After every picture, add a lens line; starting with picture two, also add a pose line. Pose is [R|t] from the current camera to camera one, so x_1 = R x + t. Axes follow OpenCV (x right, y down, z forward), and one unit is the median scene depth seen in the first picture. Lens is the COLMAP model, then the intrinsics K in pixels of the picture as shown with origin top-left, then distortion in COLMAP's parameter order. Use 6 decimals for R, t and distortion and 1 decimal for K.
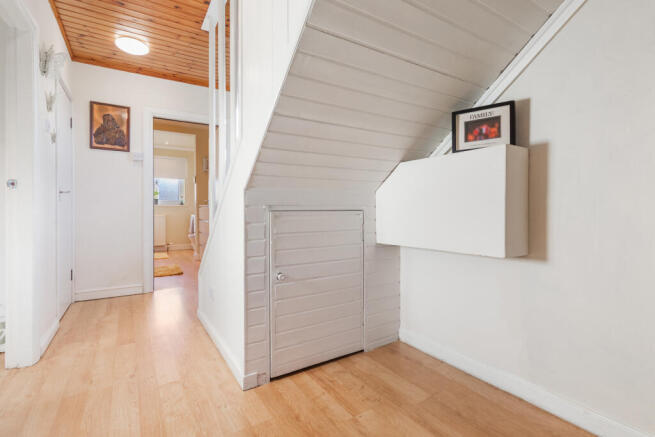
lens RADIAL K [[297.9, 0, 328.2], [0, 297.9, 222.2], [0, 0, 1]] dist [0.000412, -0.003130]
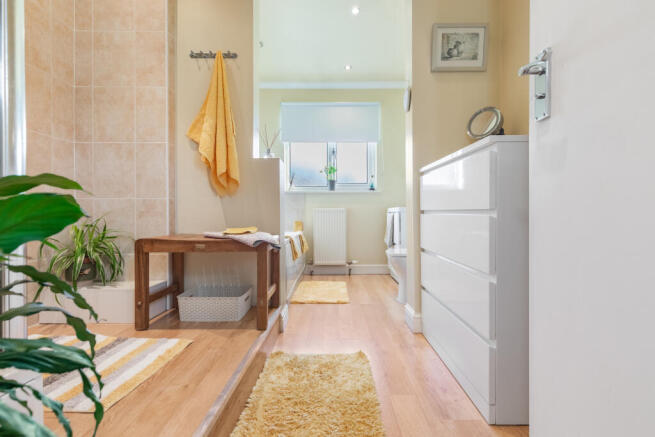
lens RADIAL K [[297.9, 0, 323.8], [0, 297.9, 216.8], [0, 0, 1]] dist [0.000412, -0.003130]
pose [[0.822099, 0.005140, -0.569321, -0.258630], [0.002753, 0.999912, 0.013002, -0.018725], [0.569338, -0.012256, 0.822012, 0.511602]]
